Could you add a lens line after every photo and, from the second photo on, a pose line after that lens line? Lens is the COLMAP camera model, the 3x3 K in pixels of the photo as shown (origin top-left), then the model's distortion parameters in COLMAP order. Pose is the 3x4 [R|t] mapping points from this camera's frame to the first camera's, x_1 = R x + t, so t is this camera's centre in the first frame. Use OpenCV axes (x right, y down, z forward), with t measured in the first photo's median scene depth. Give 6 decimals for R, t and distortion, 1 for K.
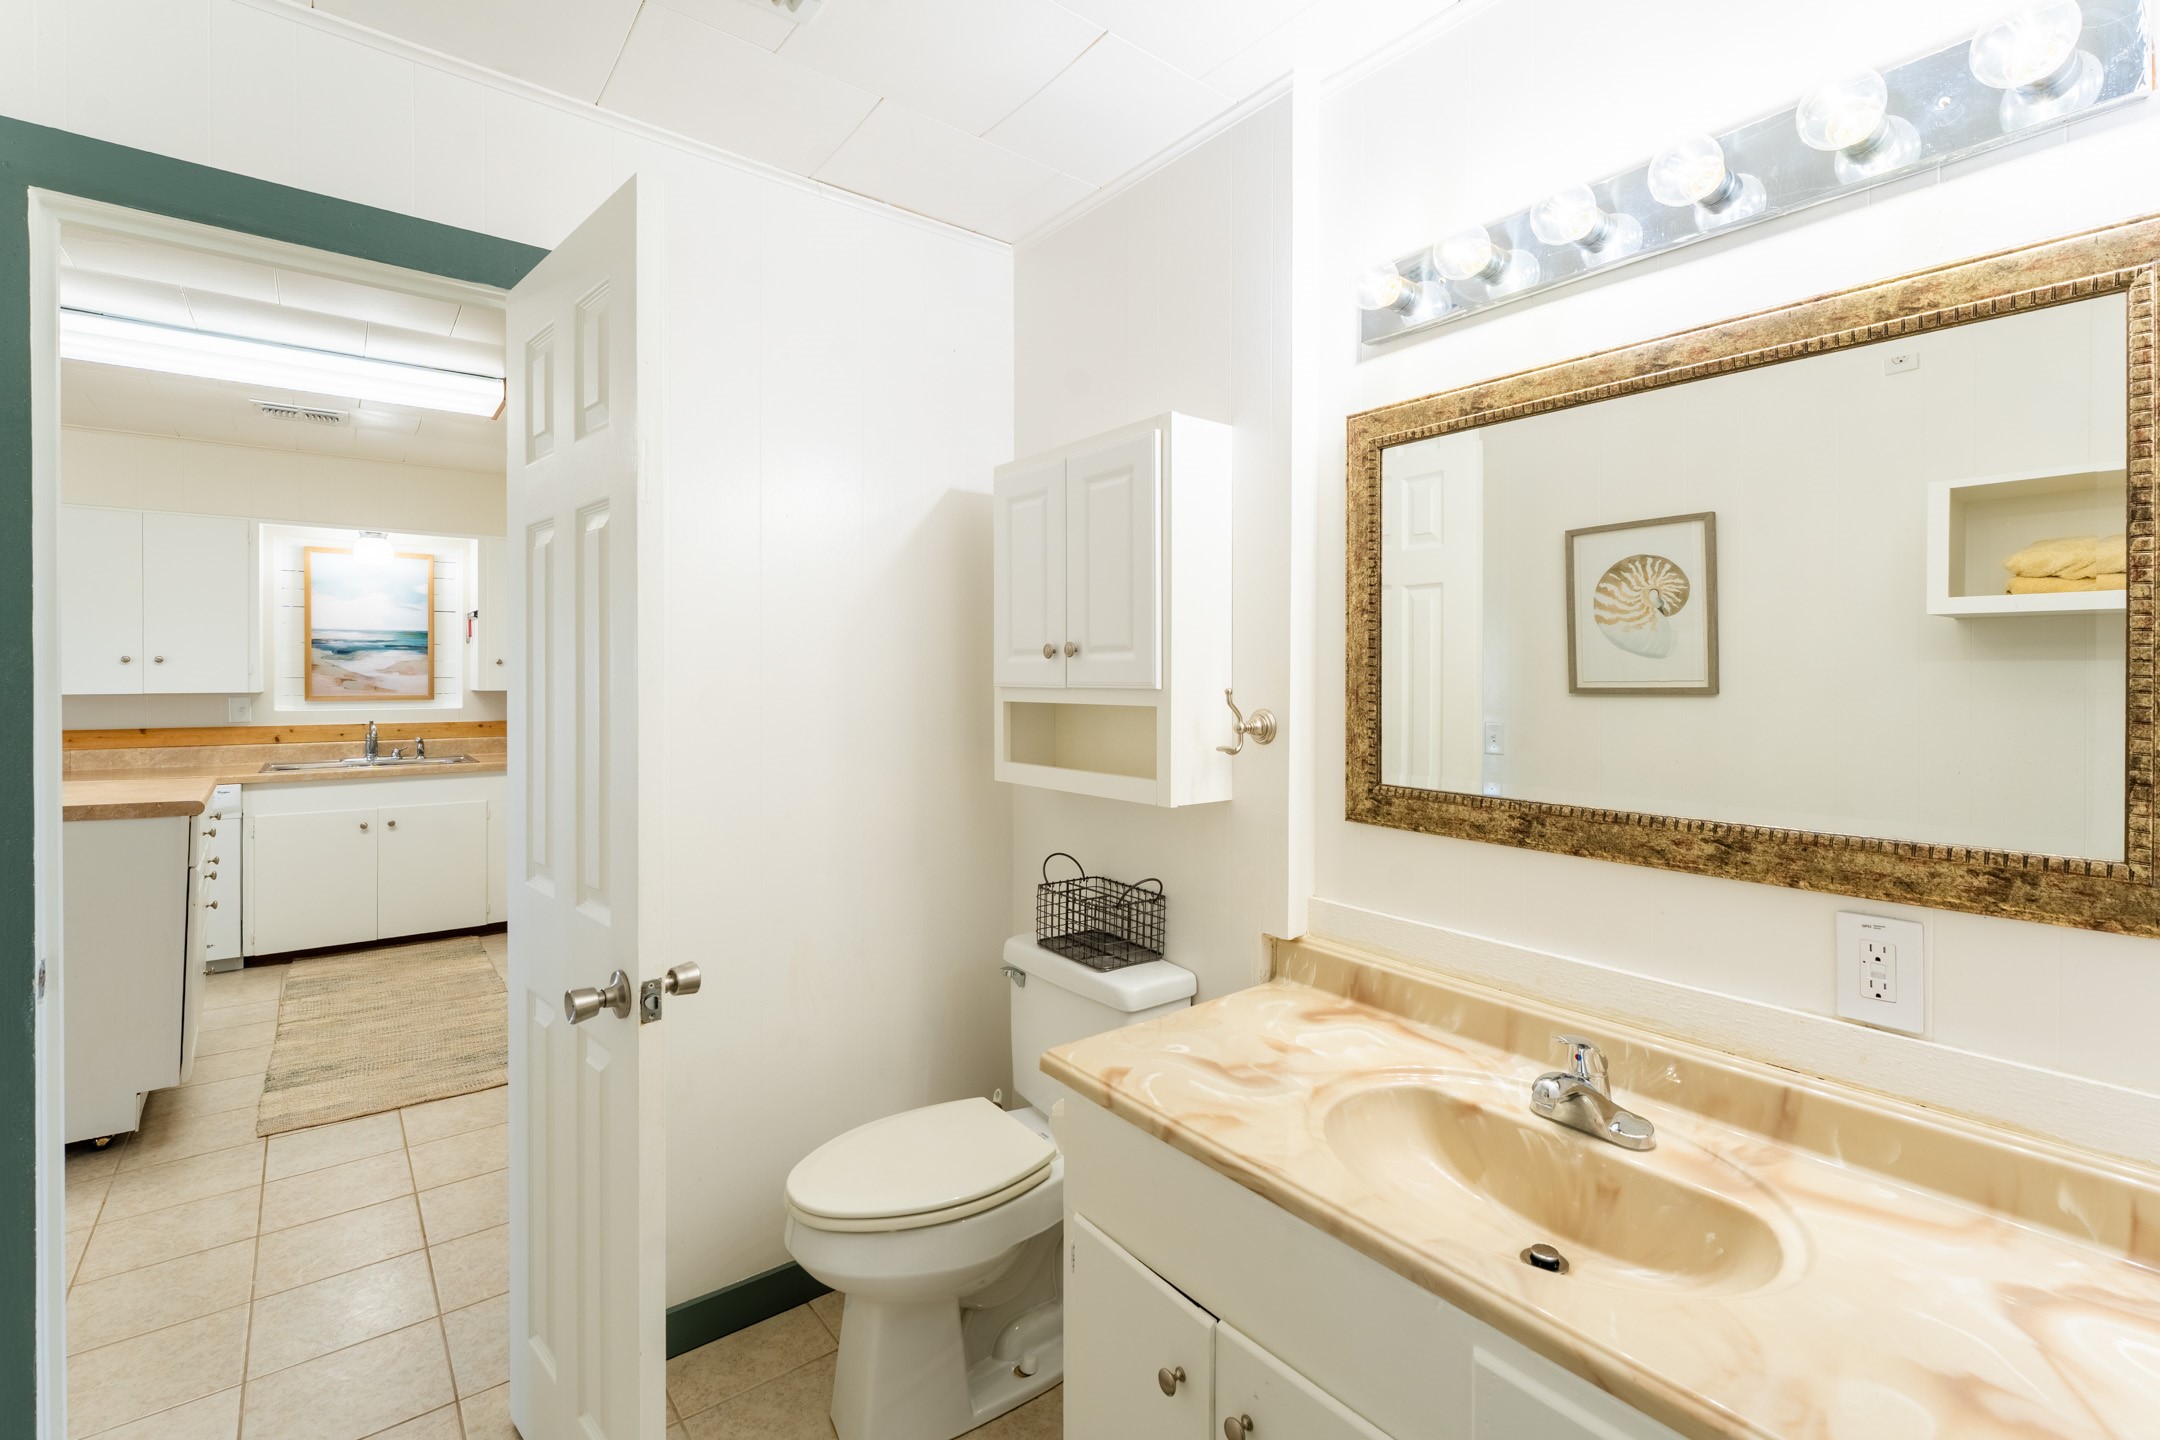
lens RADIAL K [[970.5, 0, 1098.6], [0, 970.5, 679.2], [0, 0, 1]] dist [-0.000226, -0.000319]
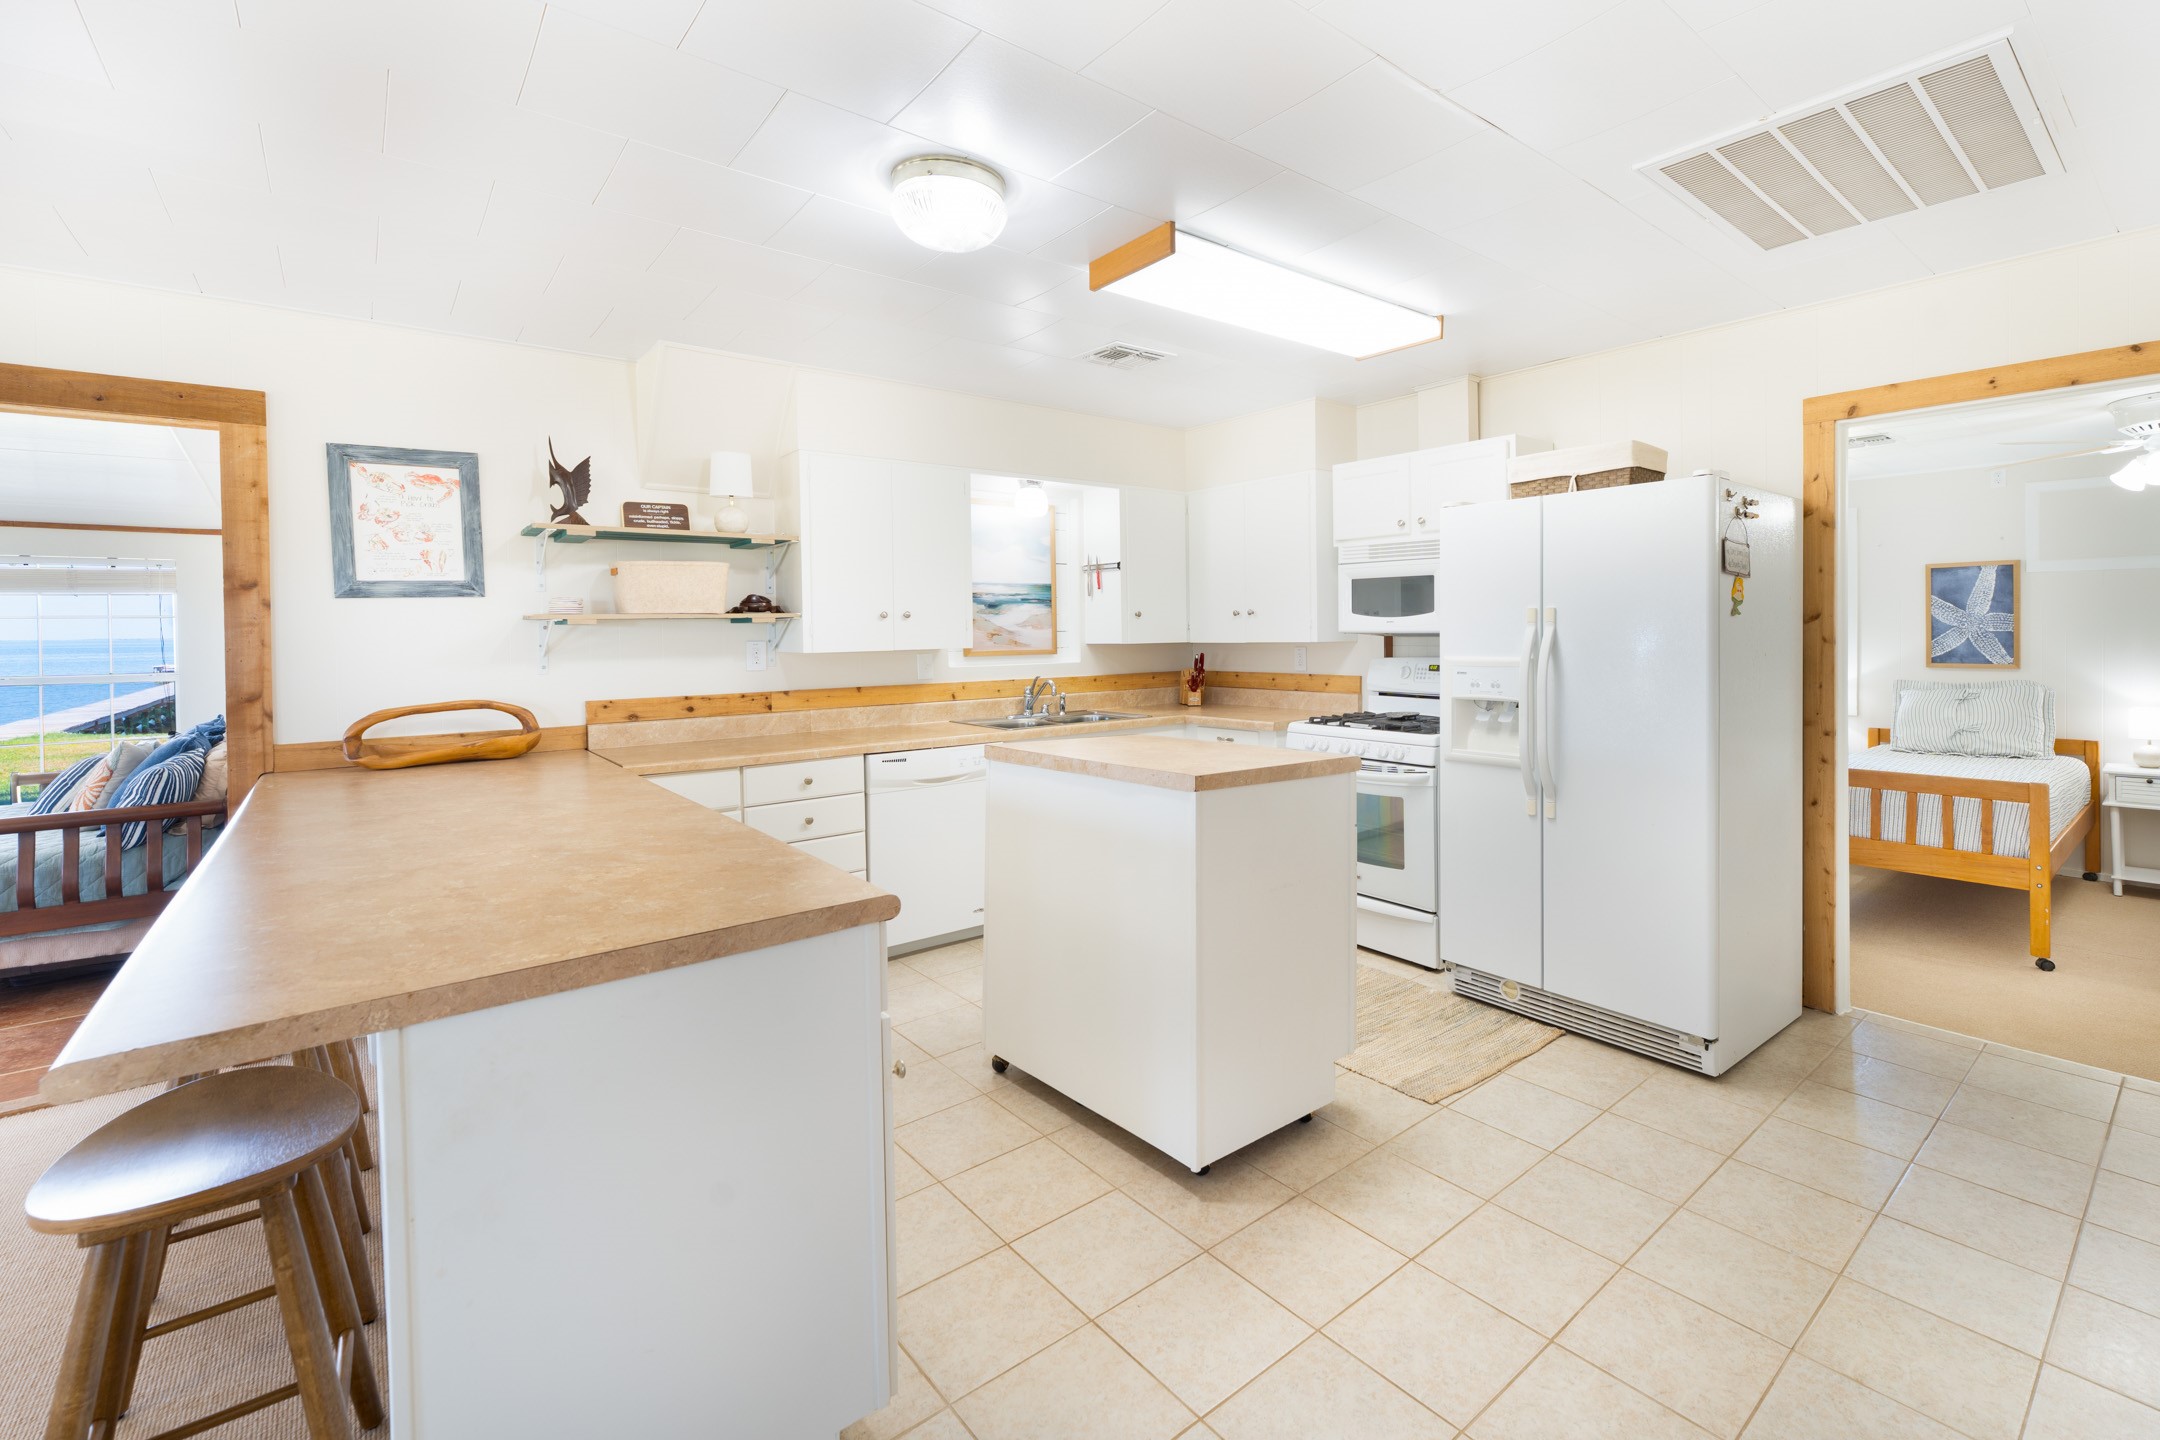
lens RADIAL K [[970.5, 0, 1129.9], [0, 970.5, 643.6], [0, 0, 1]] dist [-0.000226, -0.000319]
pose [[0.999540, -0.010413, 0.028494, -0.662043], [0.009972, 0.999829, 0.015591, -0.004022], [-0.028651, -0.015300, 0.999472, 0.023673]]
